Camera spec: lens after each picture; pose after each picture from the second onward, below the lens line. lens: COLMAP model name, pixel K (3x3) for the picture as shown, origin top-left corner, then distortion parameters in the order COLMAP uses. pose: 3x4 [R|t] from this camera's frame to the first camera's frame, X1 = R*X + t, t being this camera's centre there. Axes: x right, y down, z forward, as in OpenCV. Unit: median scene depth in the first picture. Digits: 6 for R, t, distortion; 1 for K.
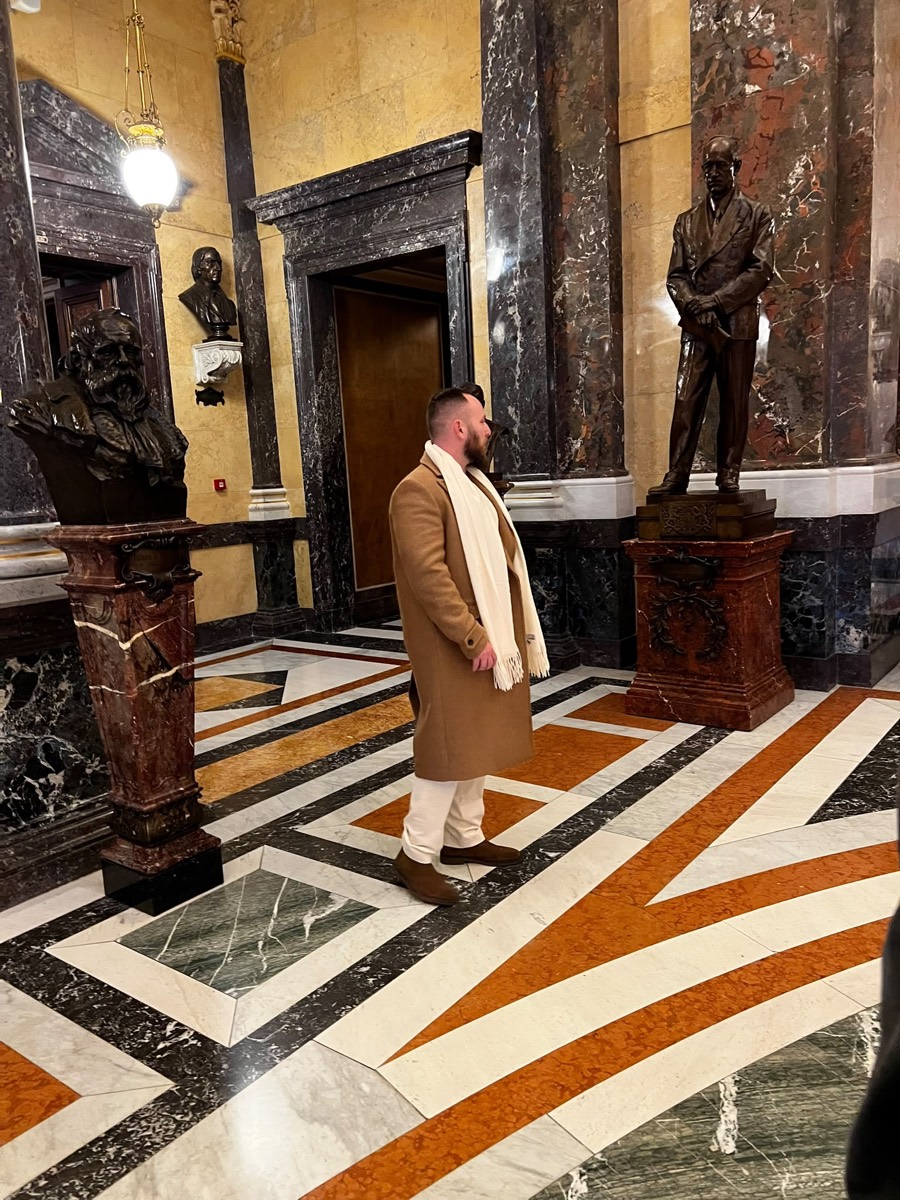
lens RADIAL K [[901.7, 0, 450.7], [0, 901.7, 610.3], [0, 0, 1]] dist [0.041793, -0.042292]
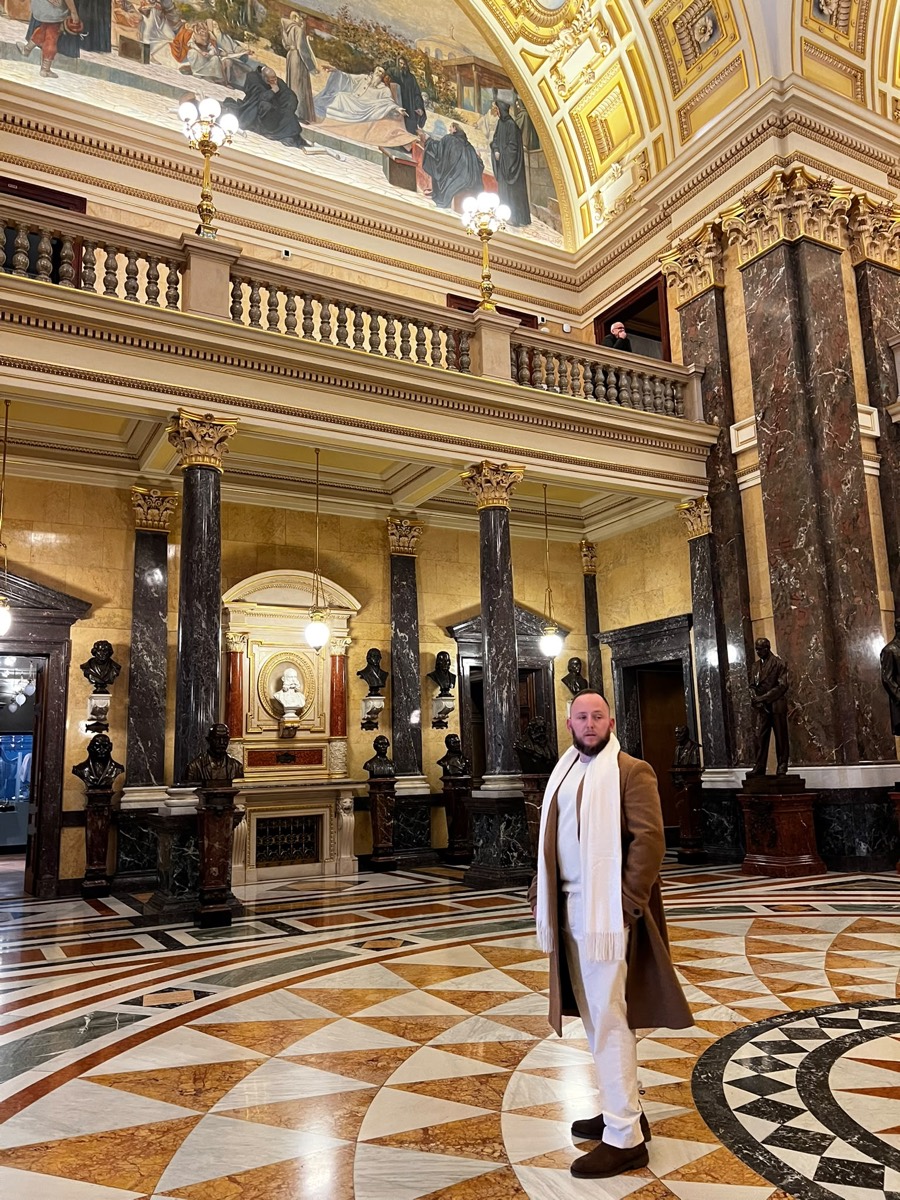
lens RADIAL K [[901.7, 0, 452.4], [0, 901.7, 606.8], [0, 0, 1]] dist [0.041793, -0.042292]
pose [[0.916973, -0.047155, -0.396153, 0.375169], [-0.081301, 0.950064, -0.301277, 0.183608], [0.390577, 0.308471, 0.867350, -1.188215]]
